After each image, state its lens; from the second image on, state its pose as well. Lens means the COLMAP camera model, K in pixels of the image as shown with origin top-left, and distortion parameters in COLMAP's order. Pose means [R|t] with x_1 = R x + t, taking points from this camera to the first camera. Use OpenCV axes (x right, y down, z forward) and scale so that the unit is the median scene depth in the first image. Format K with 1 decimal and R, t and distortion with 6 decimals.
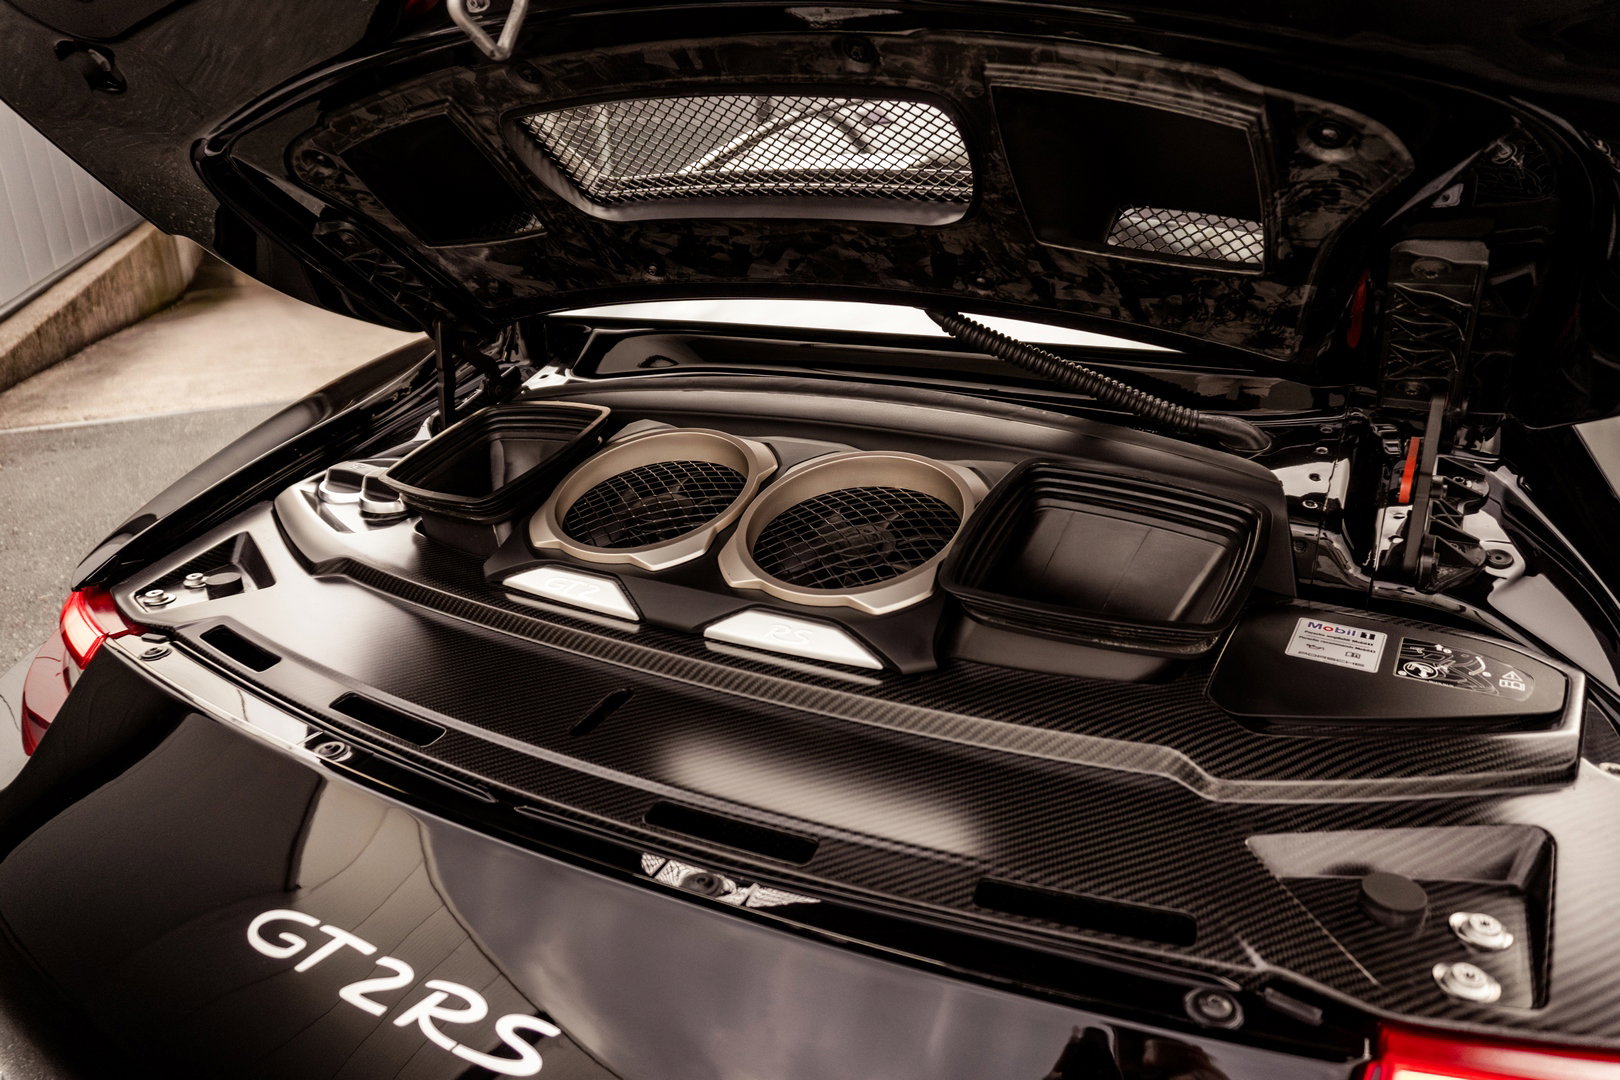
lens RADIAL K [[1076.6, 0, 810.8], [0, 1076.6, 539.6], [0, 0, 1]] dist [-0.008717, -0.003839]
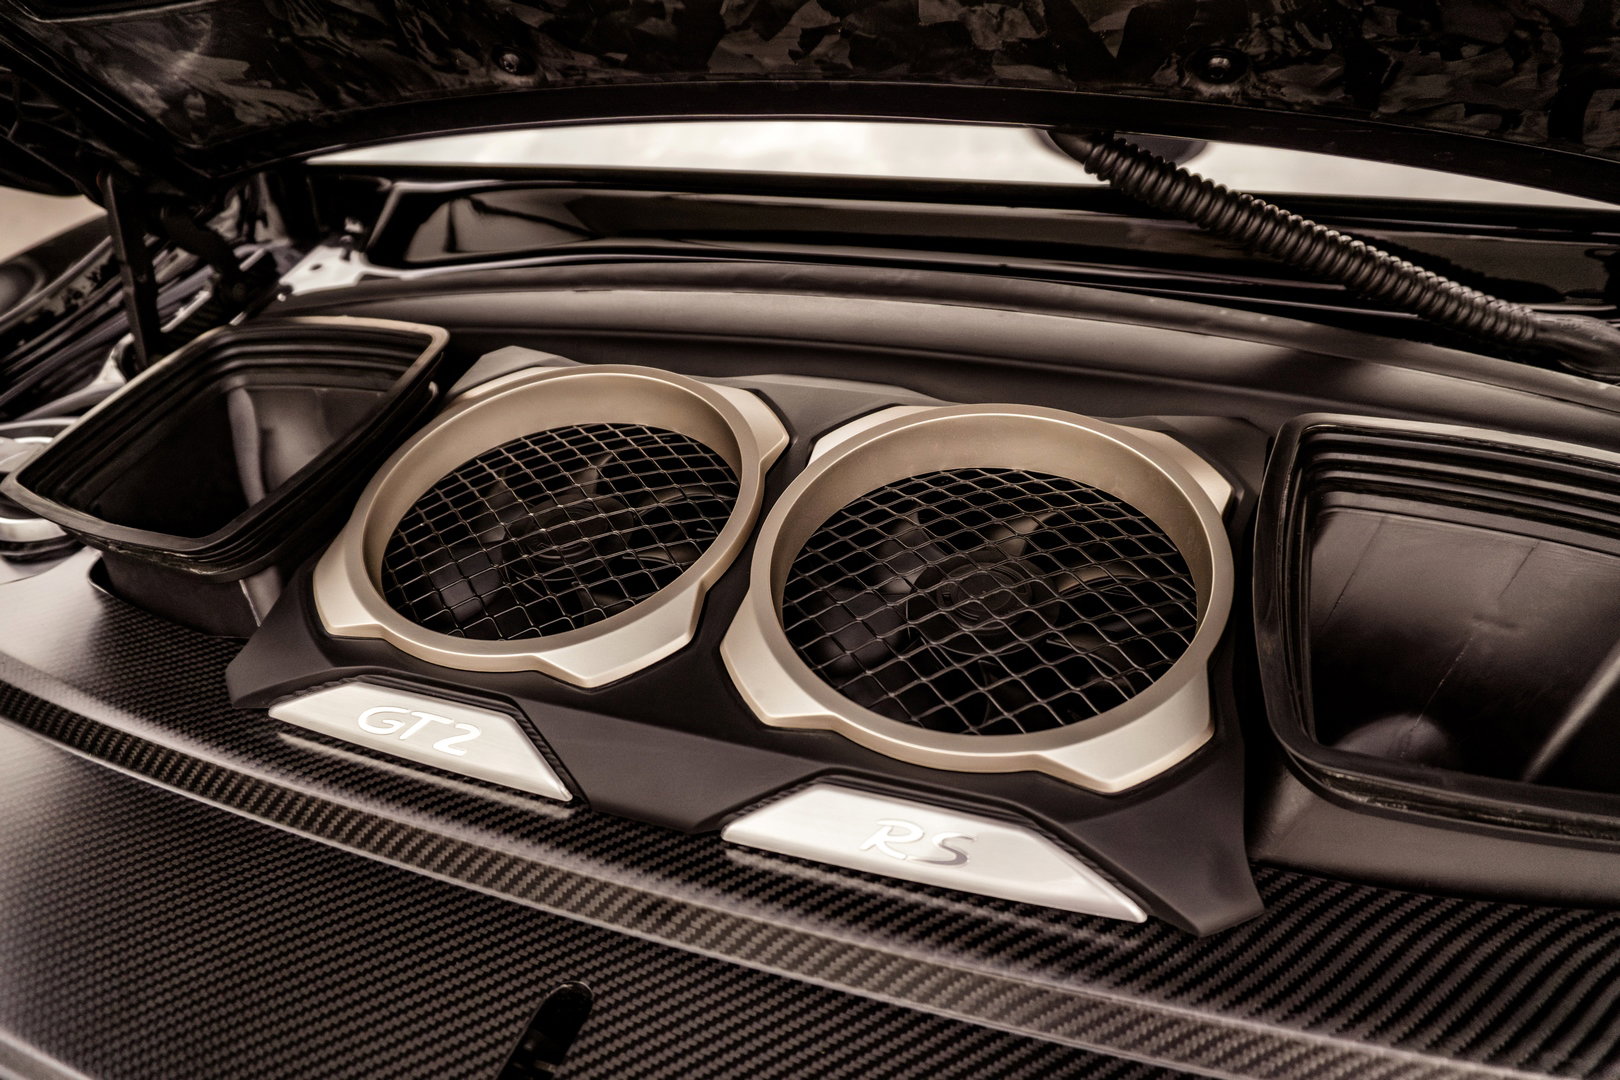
lens RADIAL K [[1076.6, 0, 809.6], [0, 1076.6, 538.5], [0, 0, 1]] dist [-0.008717, -0.003839]
pose [[0.984935, -0.071953, 0.157246, -0.102994], [0.051492, 0.990107, 0.130528, -0.083126], [-0.165083, -0.120465, 0.978895, 0.440892]]
